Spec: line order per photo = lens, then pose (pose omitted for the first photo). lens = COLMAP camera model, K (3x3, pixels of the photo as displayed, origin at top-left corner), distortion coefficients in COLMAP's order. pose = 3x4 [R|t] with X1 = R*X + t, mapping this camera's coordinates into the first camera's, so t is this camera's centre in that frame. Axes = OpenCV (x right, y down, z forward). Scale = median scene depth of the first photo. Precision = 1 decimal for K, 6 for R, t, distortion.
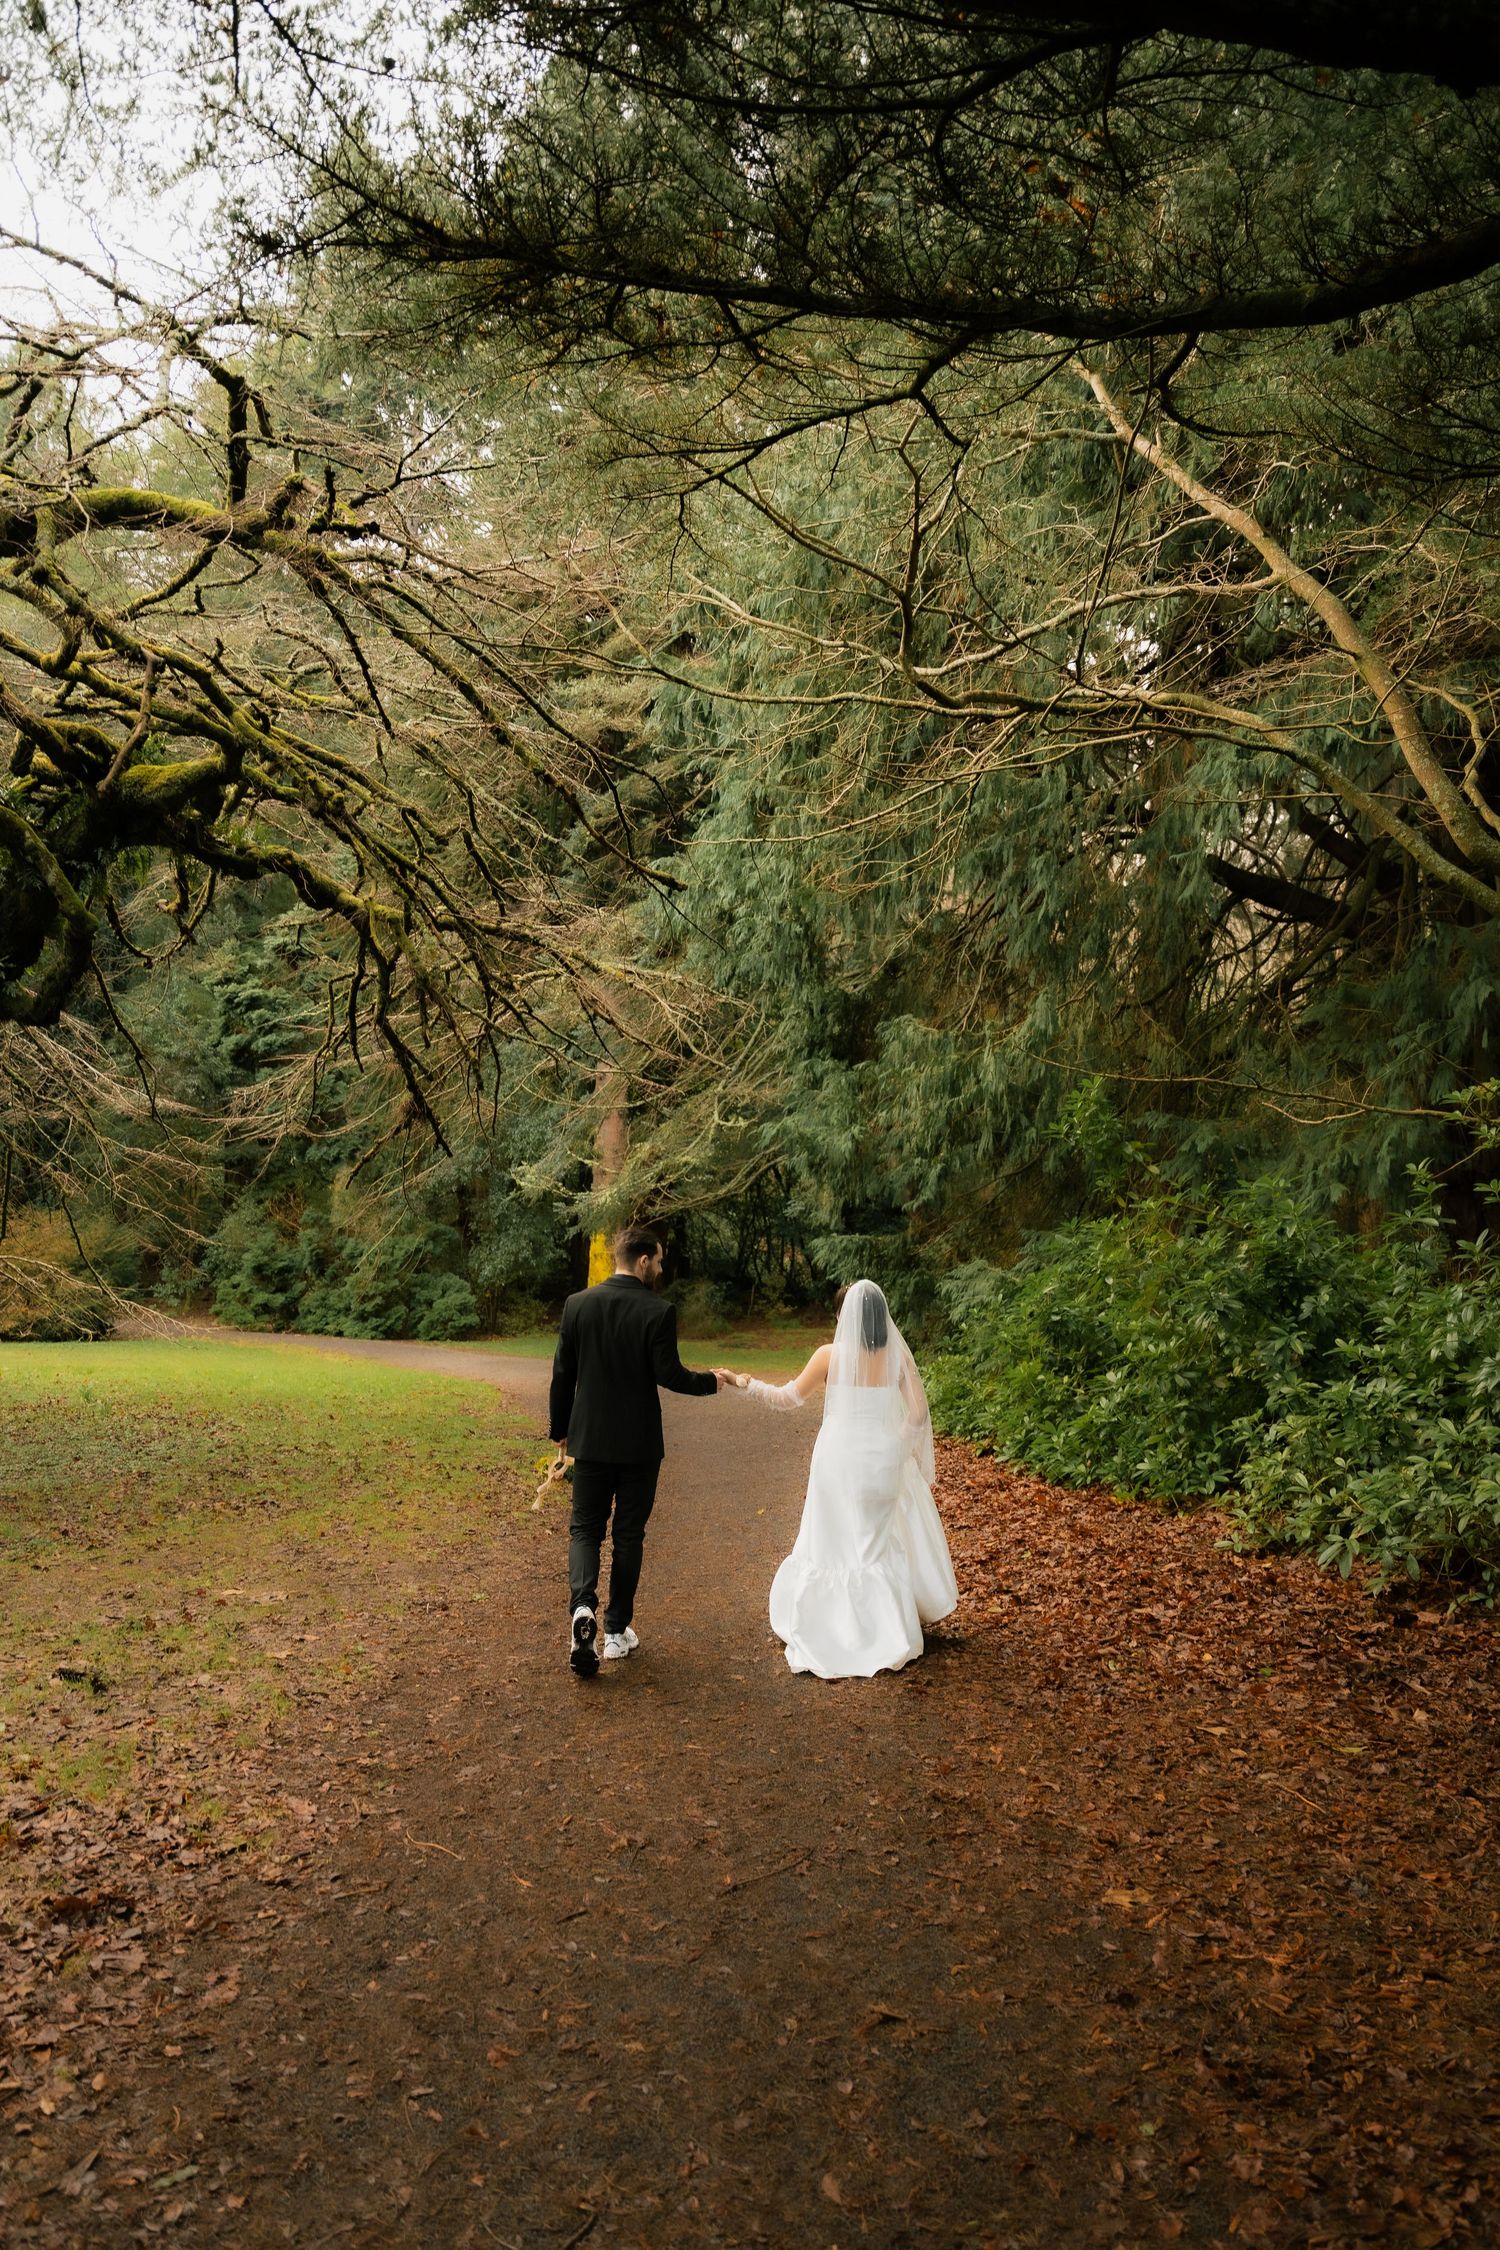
lens RADIAL K [[1530.3, 0, 750.0], [0, 1530.3, 1125.0], [0, 0, 1]] dist [0.001861, -0.001096]
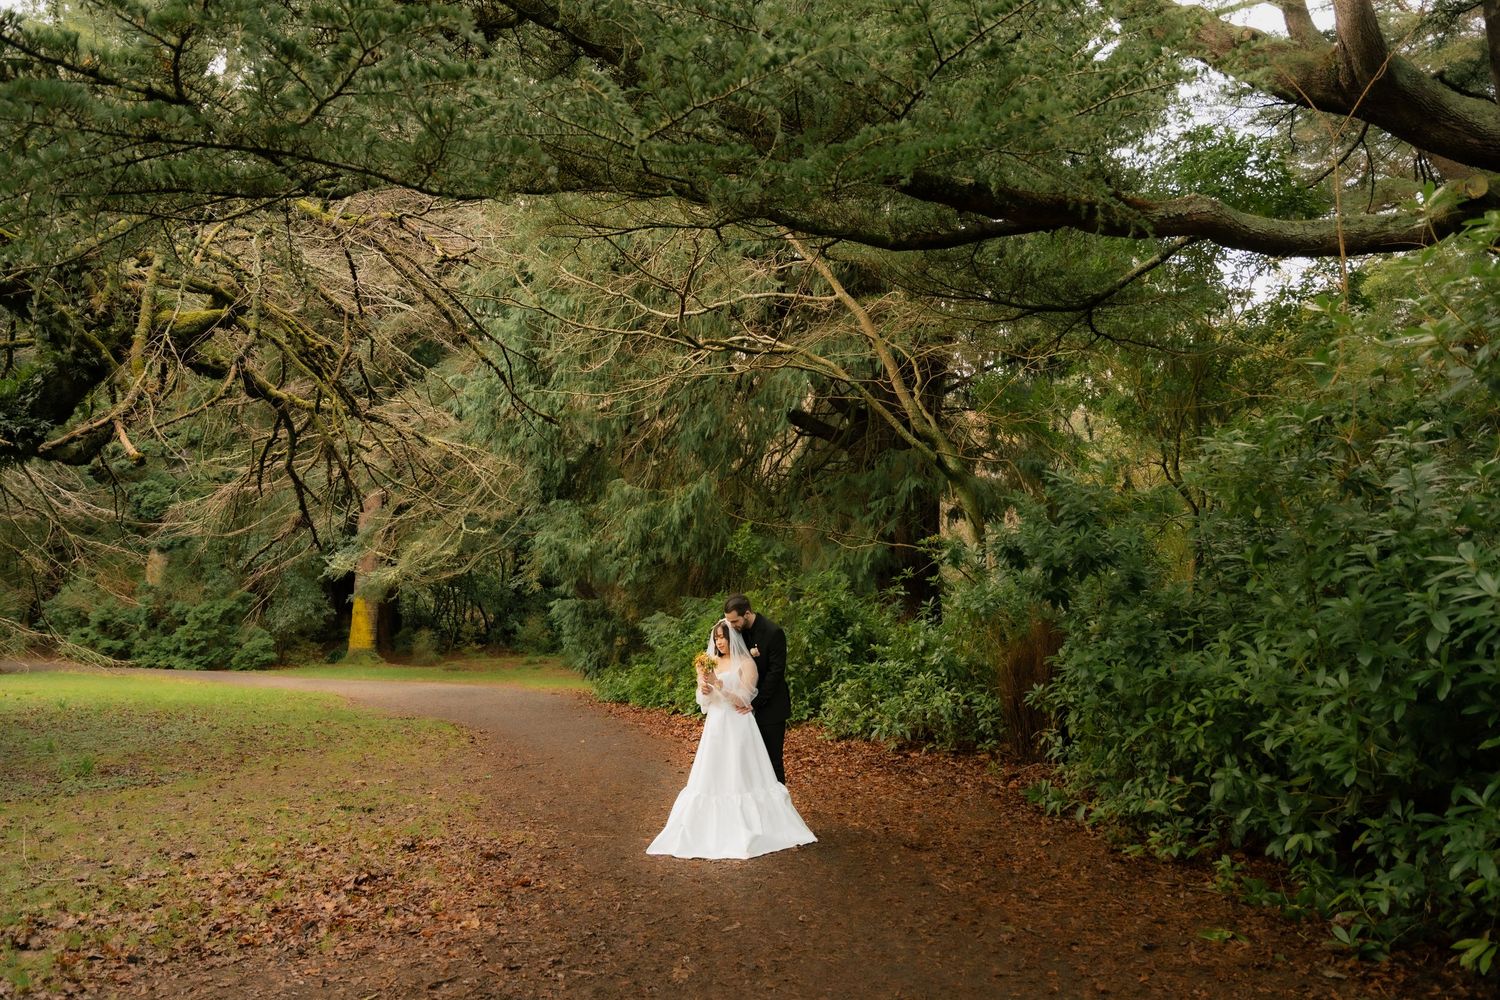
lens RADIAL K [[1020.2, 0, 722.3], [0, 1020.2, 488.7], [0, 0, 1]] dist [0.001861, -0.001096]
pose [[0.951918, 0.032632, 0.304609, -0.169860], [-0.021636, 0.998989, -0.039405, -0.016088], [-0.305587, 0.030920, 0.951662, -0.223443]]
